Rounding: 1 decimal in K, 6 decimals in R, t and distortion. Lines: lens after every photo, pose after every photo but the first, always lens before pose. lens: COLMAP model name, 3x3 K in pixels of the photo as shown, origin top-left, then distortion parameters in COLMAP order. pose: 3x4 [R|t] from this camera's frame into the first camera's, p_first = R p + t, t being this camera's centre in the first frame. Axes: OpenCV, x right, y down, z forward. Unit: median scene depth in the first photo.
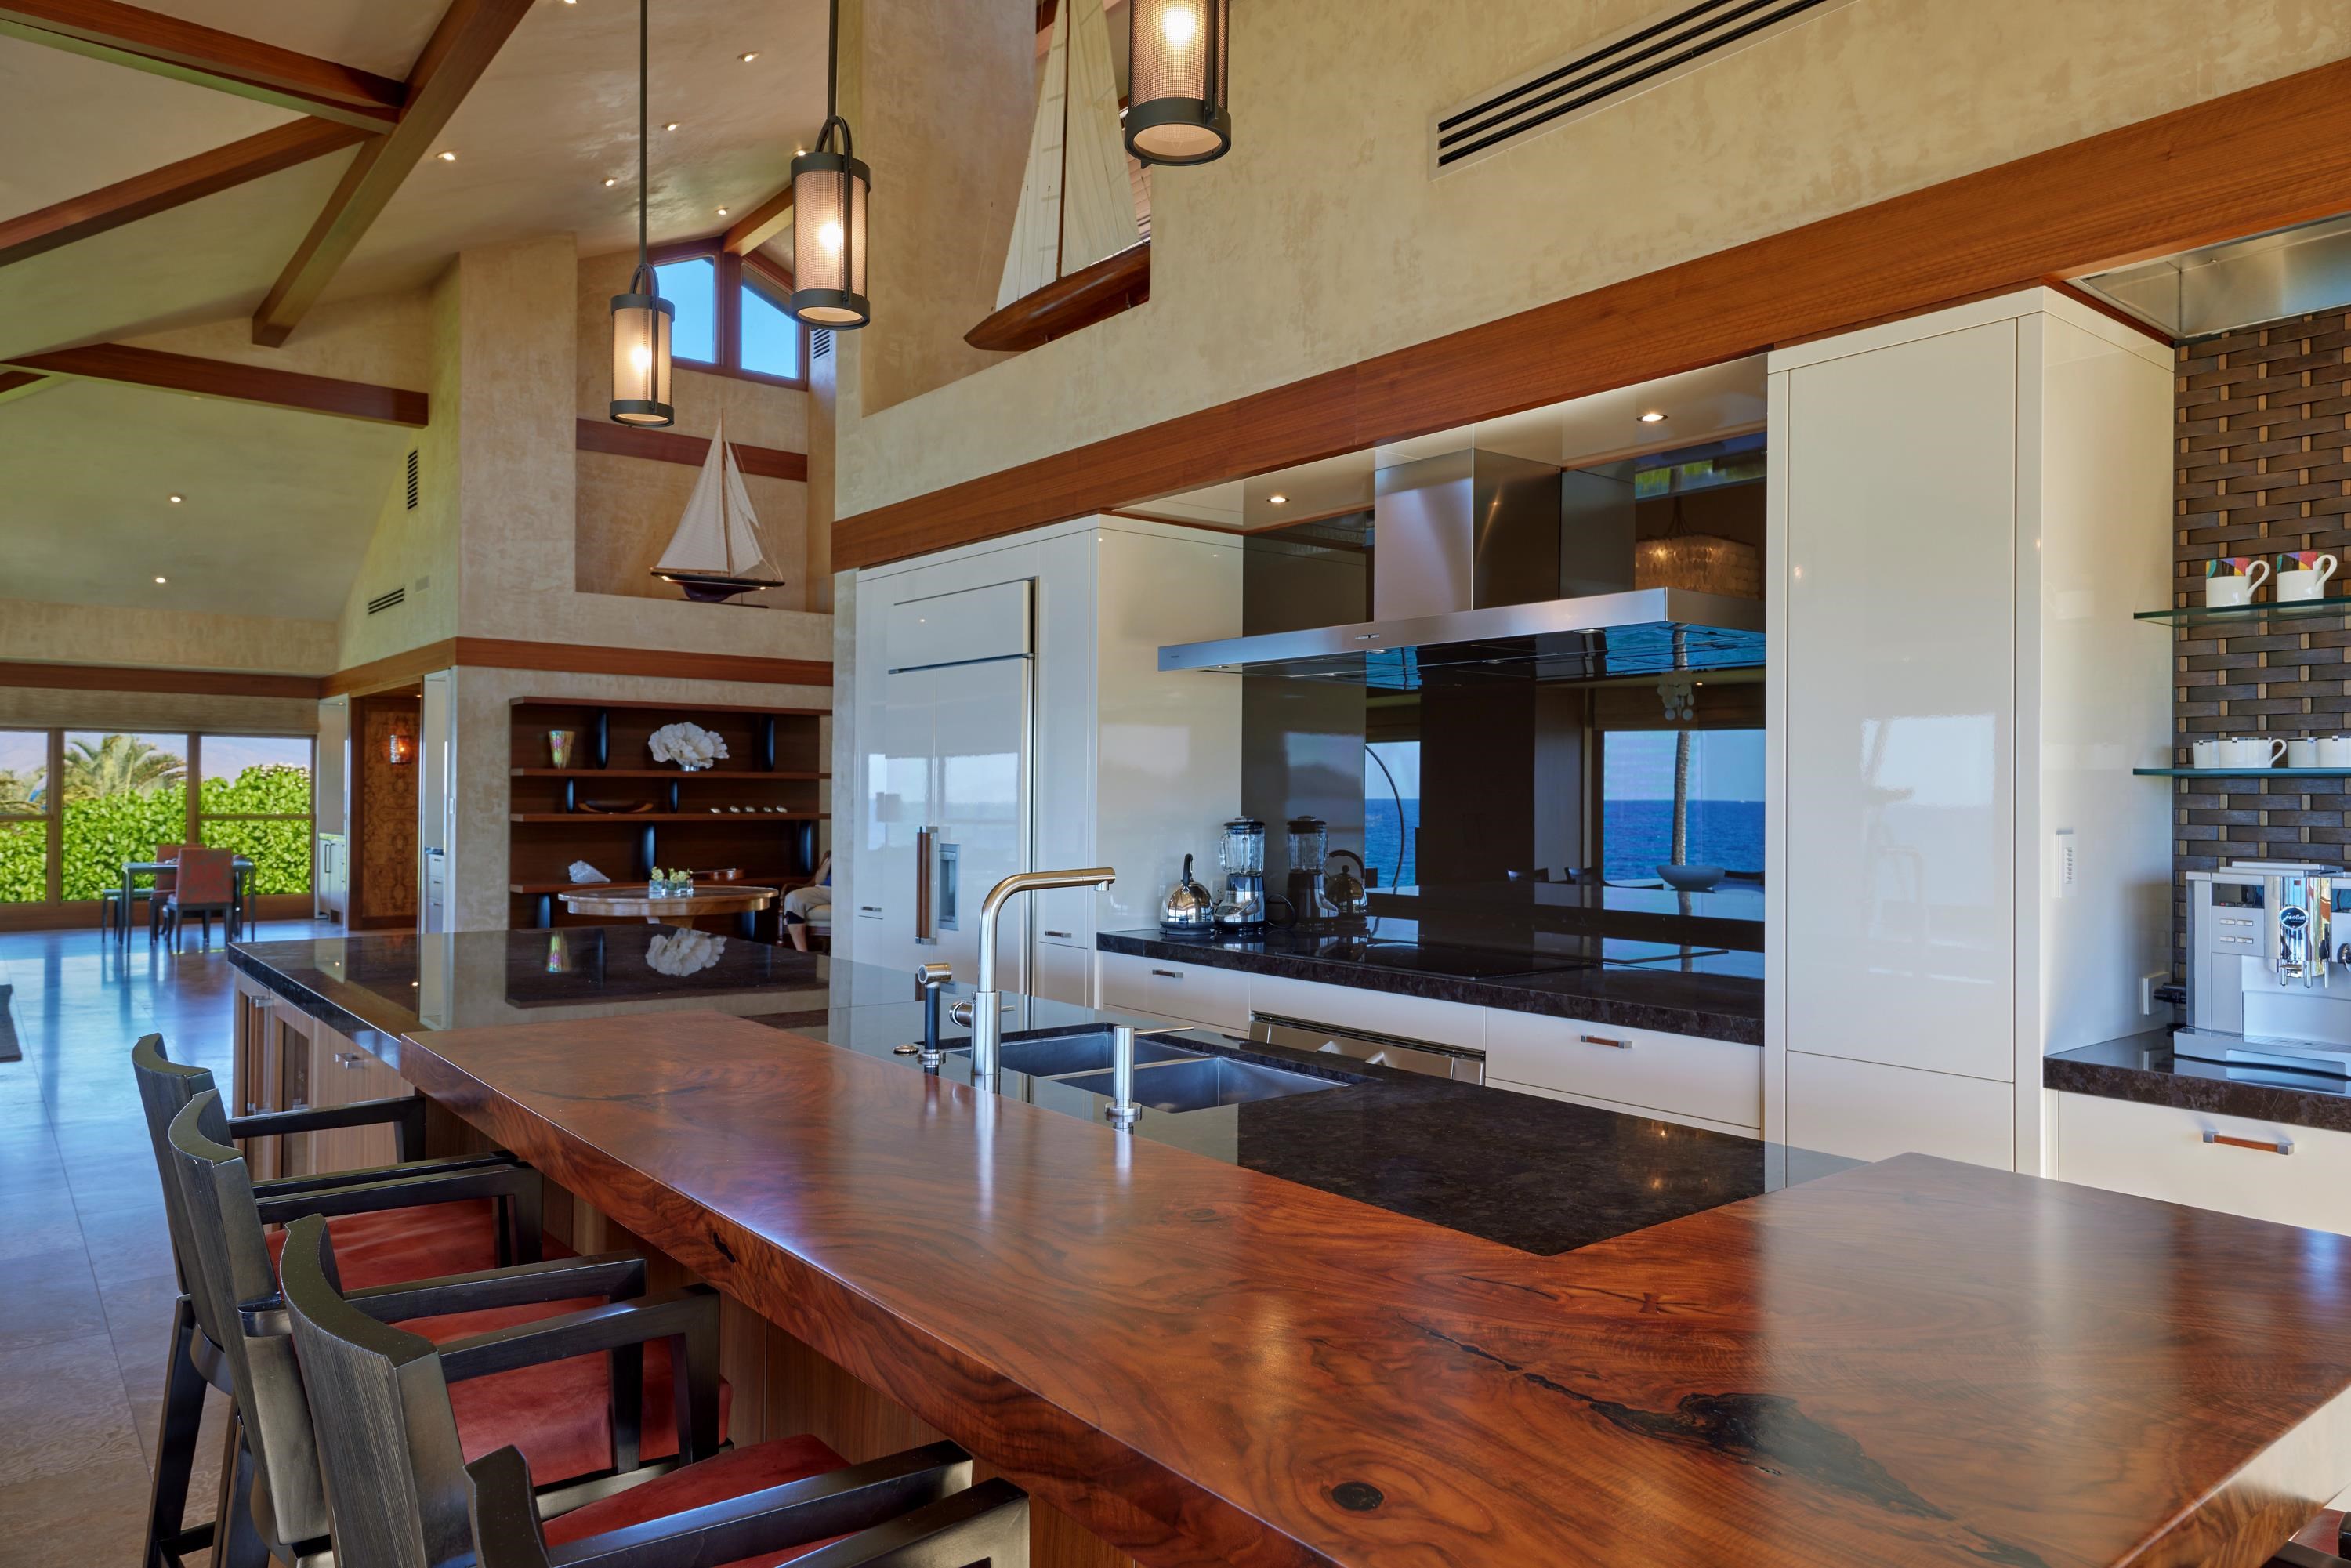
lens RADIAL K [[1502.3, 0, 1176.9], [0, 1502.3, 787.8], [0, 0, 1]] dist [0.007468, -0.000160]
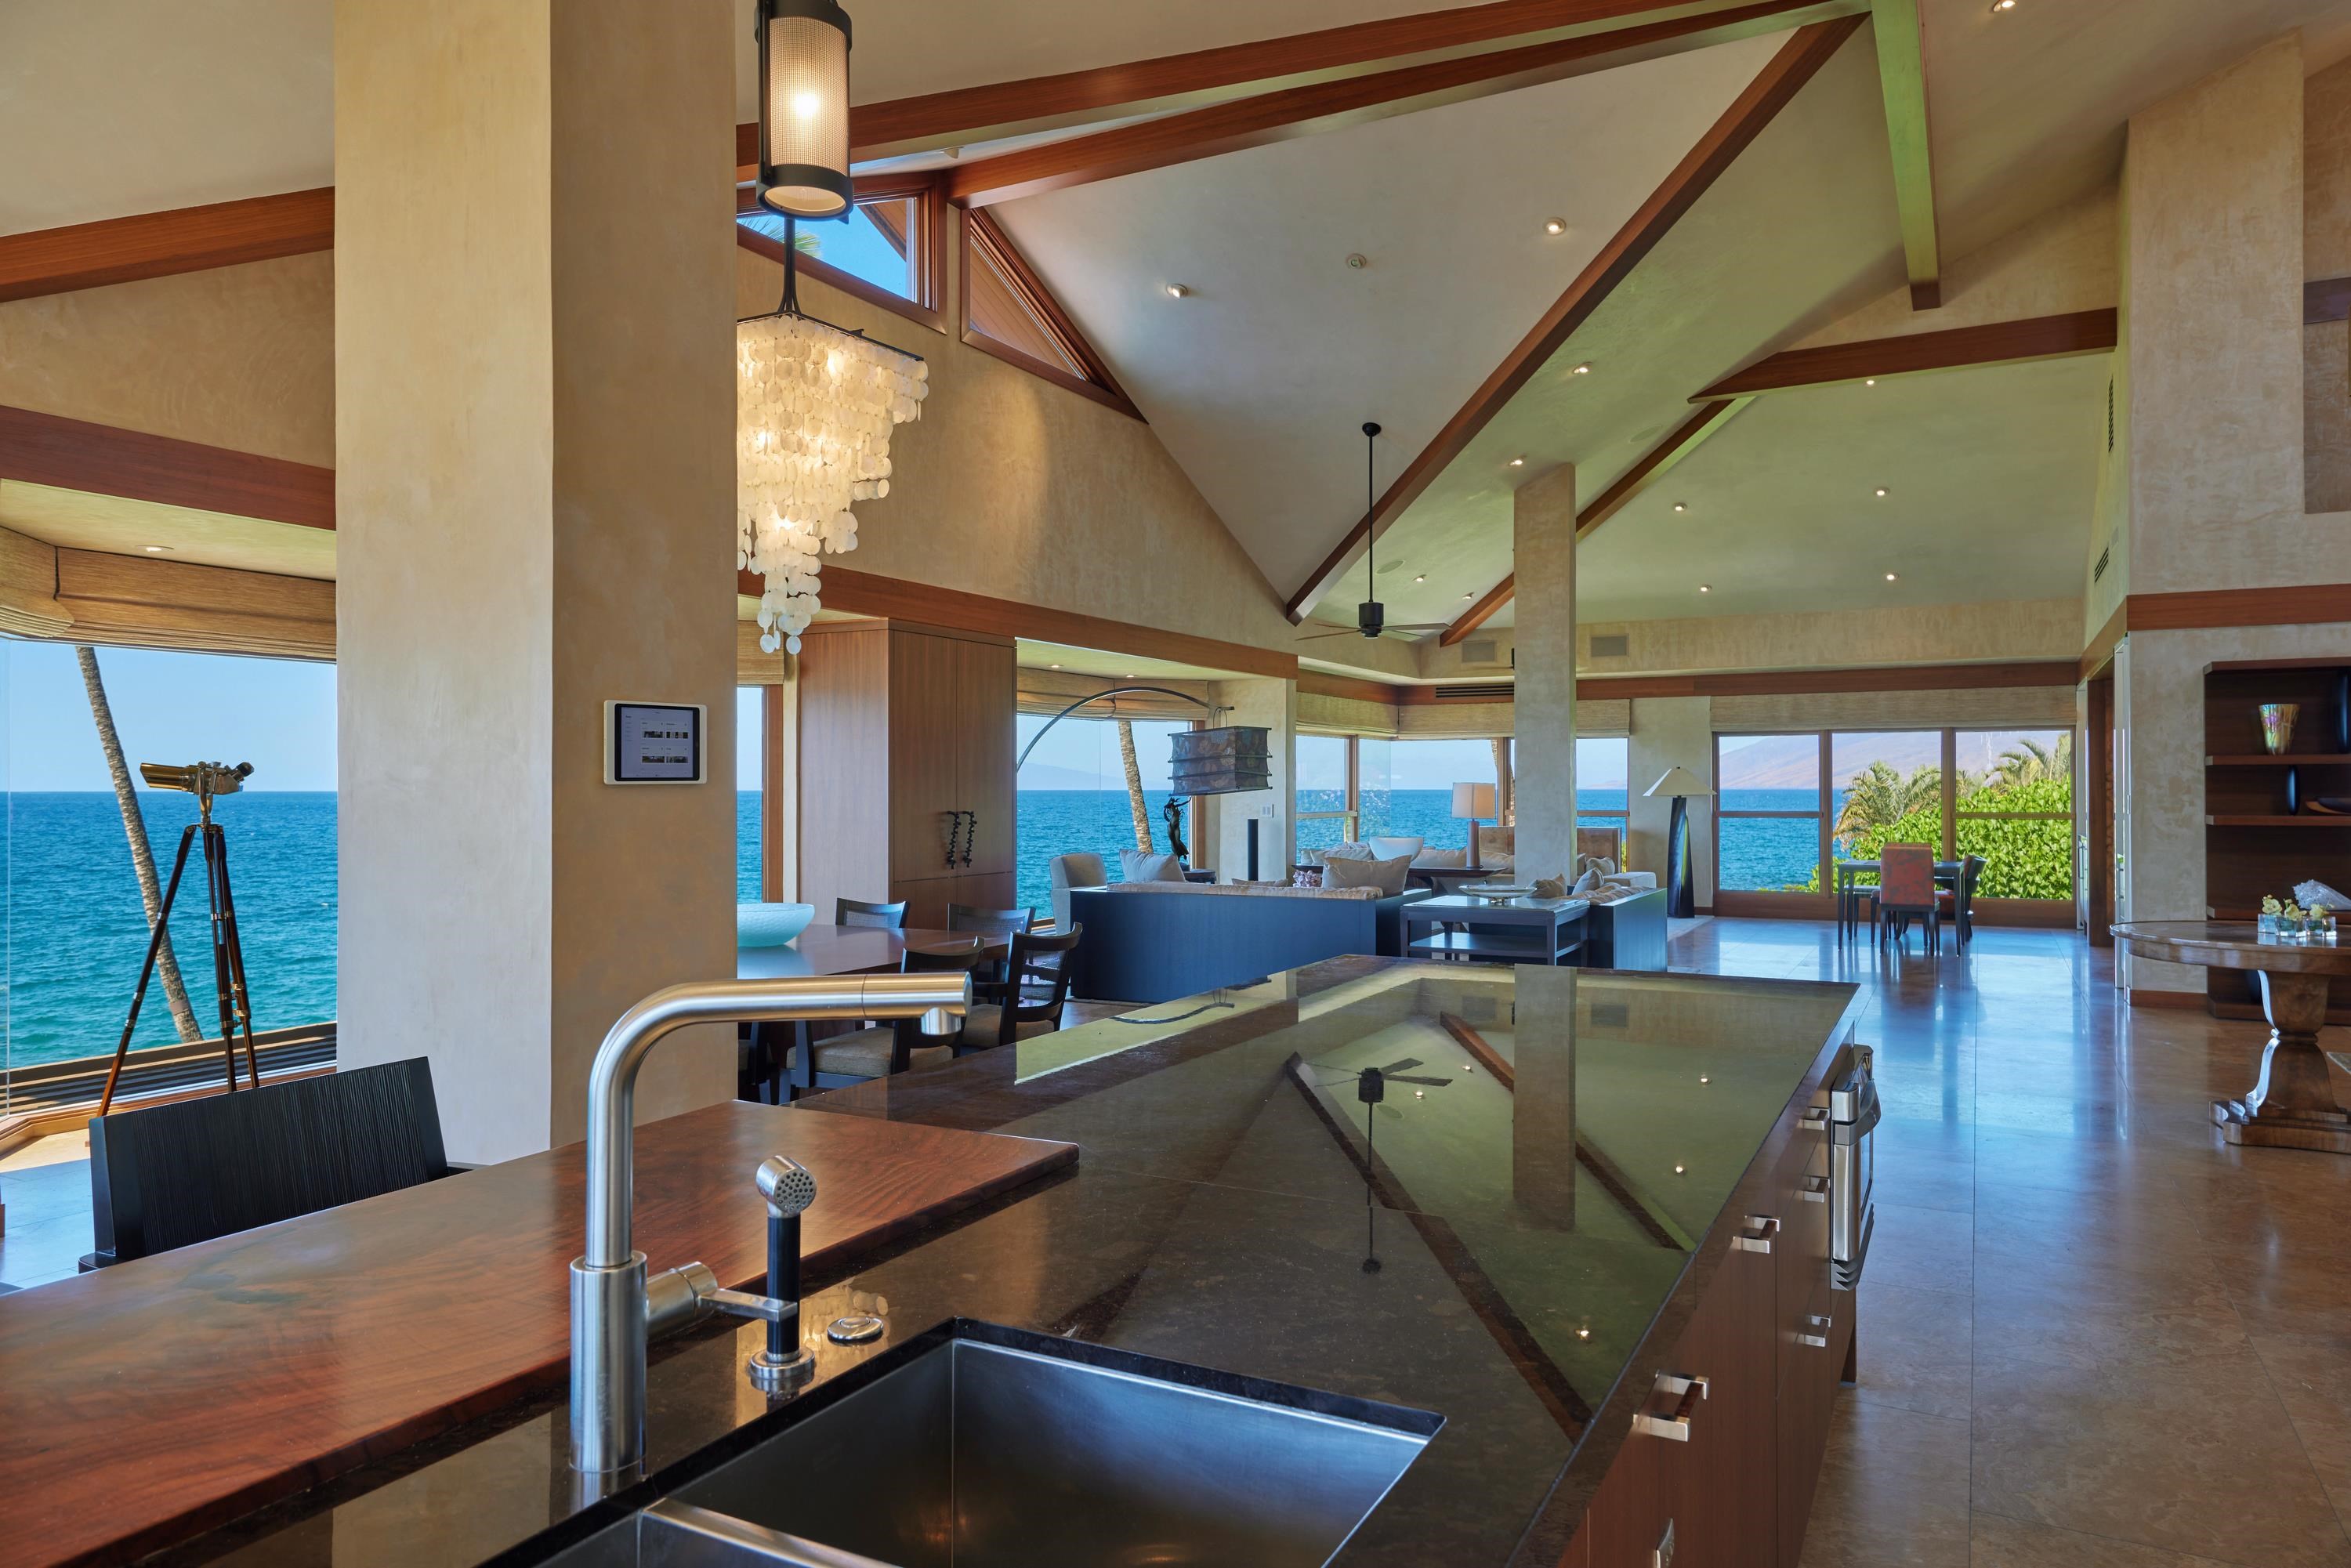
lens RADIAL K [[1502.3, 0, 1174.5], [0, 1502.3, 787.5], [0, 0, 1]] dist [0.007468, -0.000160]
pose [[0.393088, -0.009087, -0.919456, 0.062278], [0.010798, 0.999928, -0.005266, 0.001571], [0.919437, -0.007858, 0.393158, 0.202525]]
